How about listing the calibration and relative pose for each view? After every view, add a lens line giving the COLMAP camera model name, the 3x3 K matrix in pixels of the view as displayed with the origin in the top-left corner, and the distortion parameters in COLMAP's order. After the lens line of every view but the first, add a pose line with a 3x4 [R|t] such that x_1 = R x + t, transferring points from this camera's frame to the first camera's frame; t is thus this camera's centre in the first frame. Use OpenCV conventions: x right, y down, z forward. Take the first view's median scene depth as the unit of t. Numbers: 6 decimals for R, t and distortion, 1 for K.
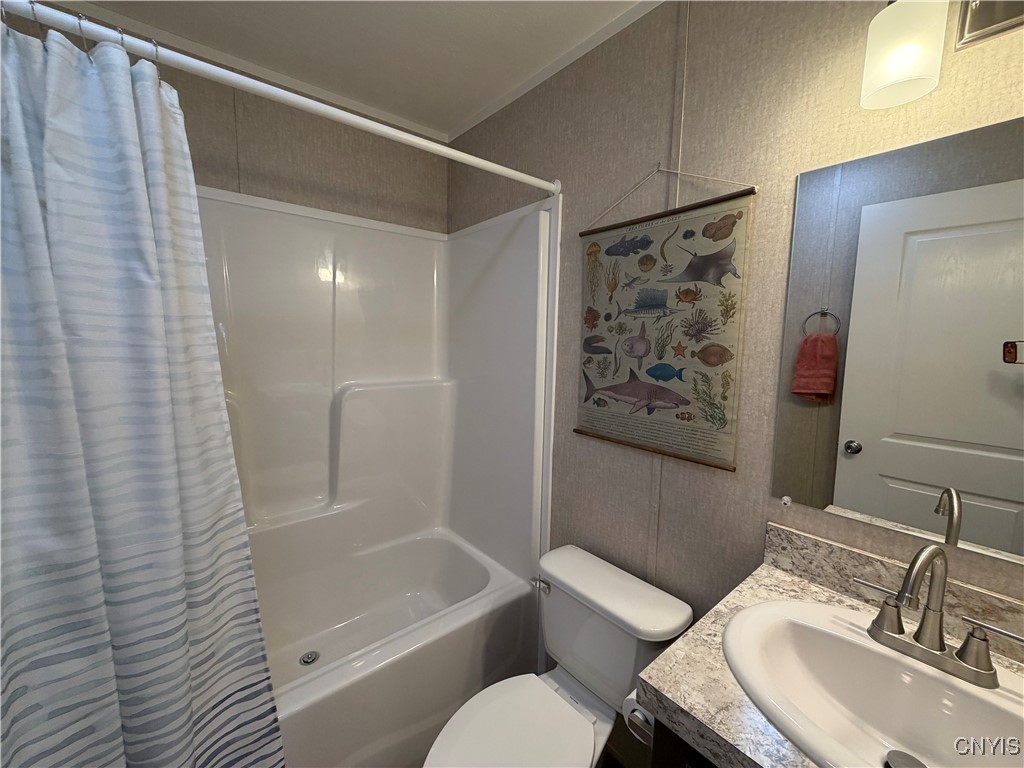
lens RADIAL K [[407.5, 0, 509.4], [0, 407.5, 383.9], [0, 0, 1]] dist [-0.000975, 0.000235]
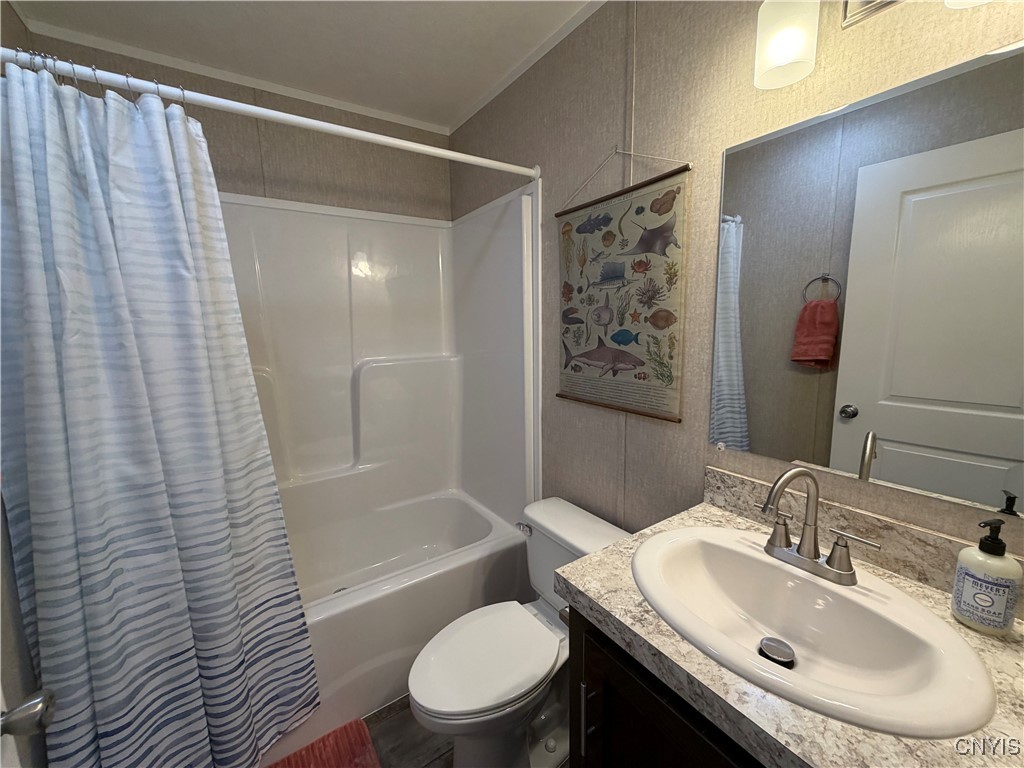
lens RADIAL K [[407.5, 0, 509.4], [0, 407.5, 383.9], [0, 0, 1]] dist [-0.000975, 0.000235]
pose [[0.994626, -0.019673, -0.101647, 0.240827], [0.023755, 0.998952, 0.039111, 0.063627], [0.100771, -0.041315, 0.994051, -0.189865]]
